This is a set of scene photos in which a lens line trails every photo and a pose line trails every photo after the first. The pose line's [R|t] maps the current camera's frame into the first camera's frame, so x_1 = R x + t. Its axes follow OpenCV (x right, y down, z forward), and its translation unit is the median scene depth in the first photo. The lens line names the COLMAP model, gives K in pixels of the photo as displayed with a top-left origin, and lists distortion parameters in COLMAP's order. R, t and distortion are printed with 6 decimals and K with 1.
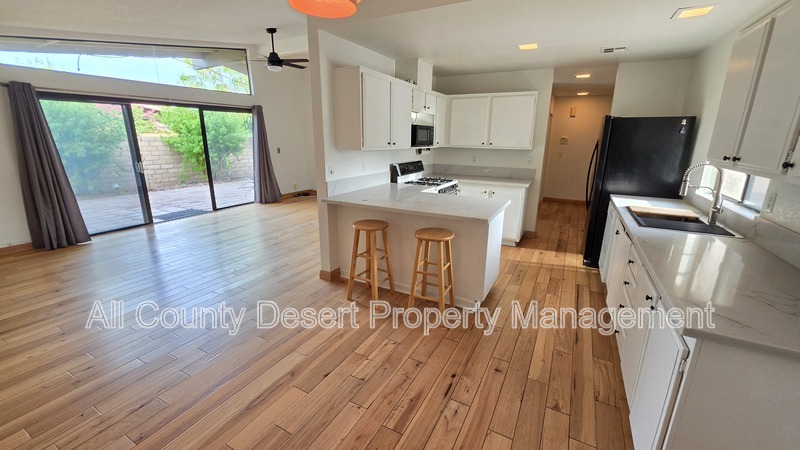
lens RADIAL K [[322.6, 0, 400.5], [0, 322.6, 221.5], [0, 0, 1]] dist [-0.008508, 0.000105]
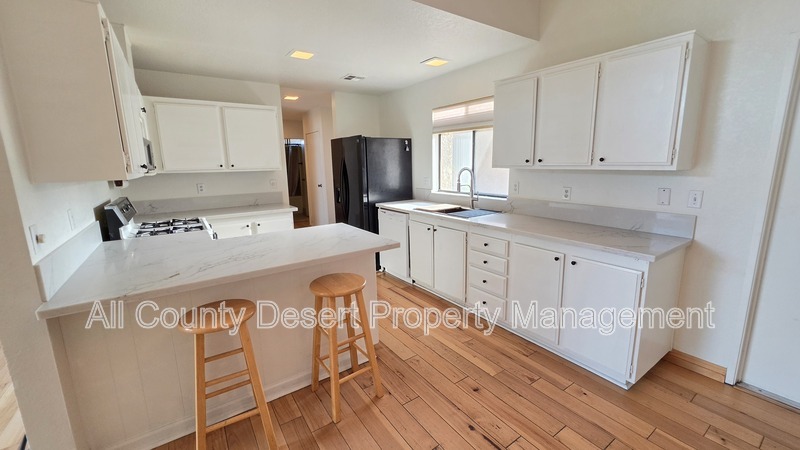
lens RADIAL K [[322.6, 0, 400.5], [0, 322.6, 221.5], [0, 0, 1]] dist [-0.008508, 0.000105]
pose [[0.452051, -0.180056, 0.873630, -0.270673], [0.247249, 0.966331, 0.071225, -0.070139], [-0.857040, 0.183807, 0.481350, 0.324240]]
